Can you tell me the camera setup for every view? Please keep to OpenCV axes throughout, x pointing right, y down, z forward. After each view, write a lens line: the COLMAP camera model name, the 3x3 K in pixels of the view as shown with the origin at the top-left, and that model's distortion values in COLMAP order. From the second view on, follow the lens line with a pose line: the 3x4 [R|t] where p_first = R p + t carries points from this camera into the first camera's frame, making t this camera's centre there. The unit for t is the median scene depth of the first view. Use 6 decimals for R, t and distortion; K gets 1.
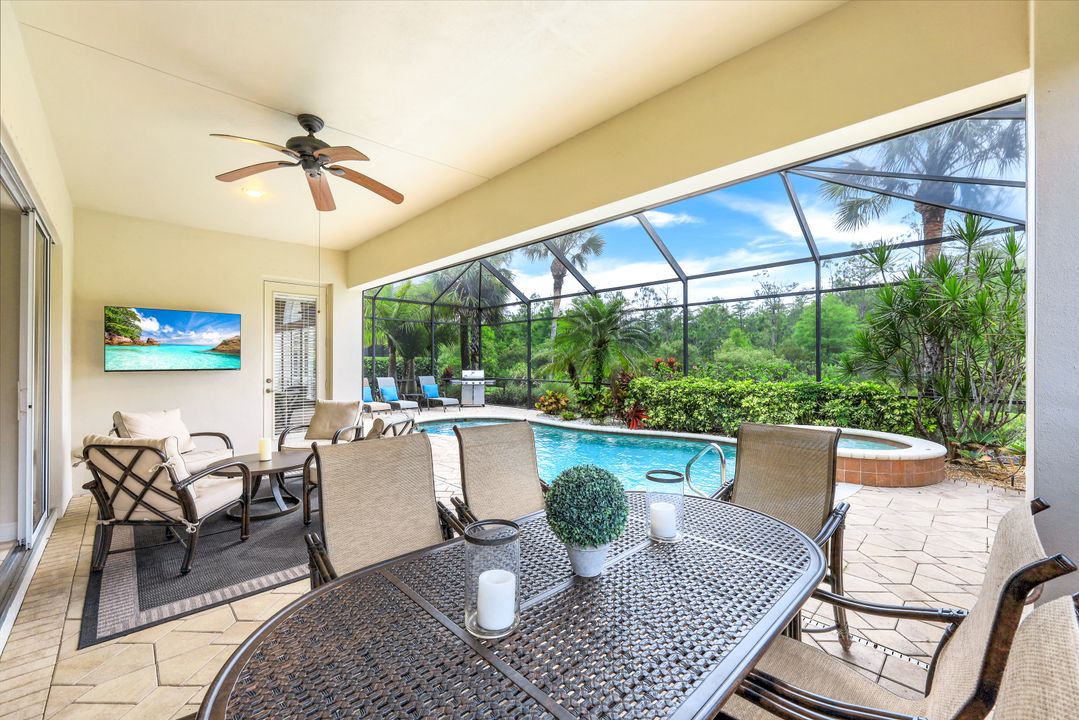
lens RADIAL K [[436.8, 0, 539.5], [0, 436.8, 360.0], [0, 0, 1]] dist [-0.001704, -0.000373]
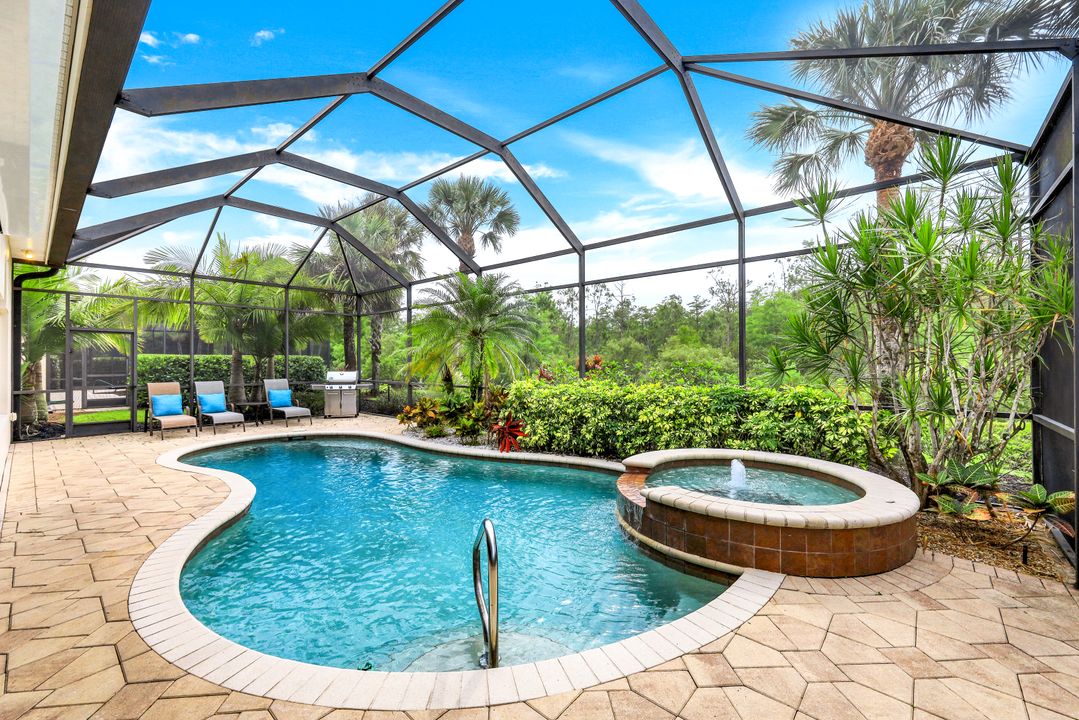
lens RADIAL K [[449.8, 0, 539.5], [0, 449.8, 360.0], [0, 0, 1]] dist [0.000736, 0.000217]
pose [[0.996291, -0.002284, 0.086017, 0.223104], [0.002281, 0.999997, 0.000133, 0.006349], [-0.086017, 0.000064, 0.996294, 0.265345]]
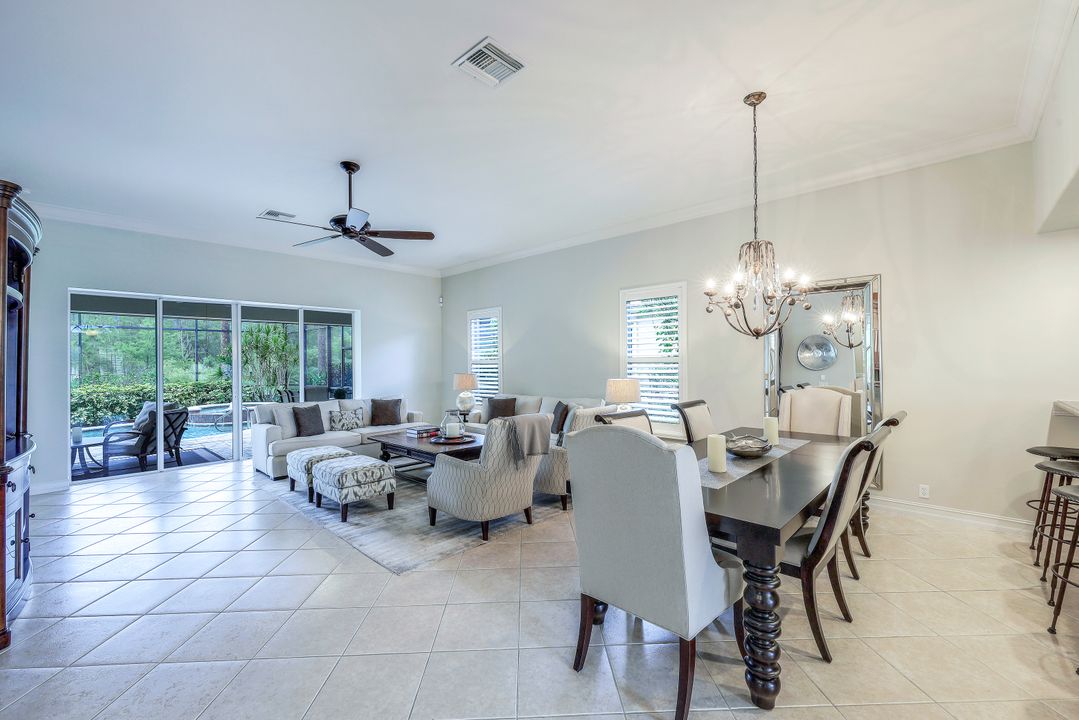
lens RADIAL K [[436.8, 0, 539.5], [0, 436.8, 360.0], [0, 0, 1]] dist [-0.001704, -0.000373]
pose [[-0.058118, 0.003968, 0.998302, -1.113828], [0.006401, 0.999973, -0.003602, -0.020678], [-0.998289, 0.006180, -0.058142, -0.258416]]
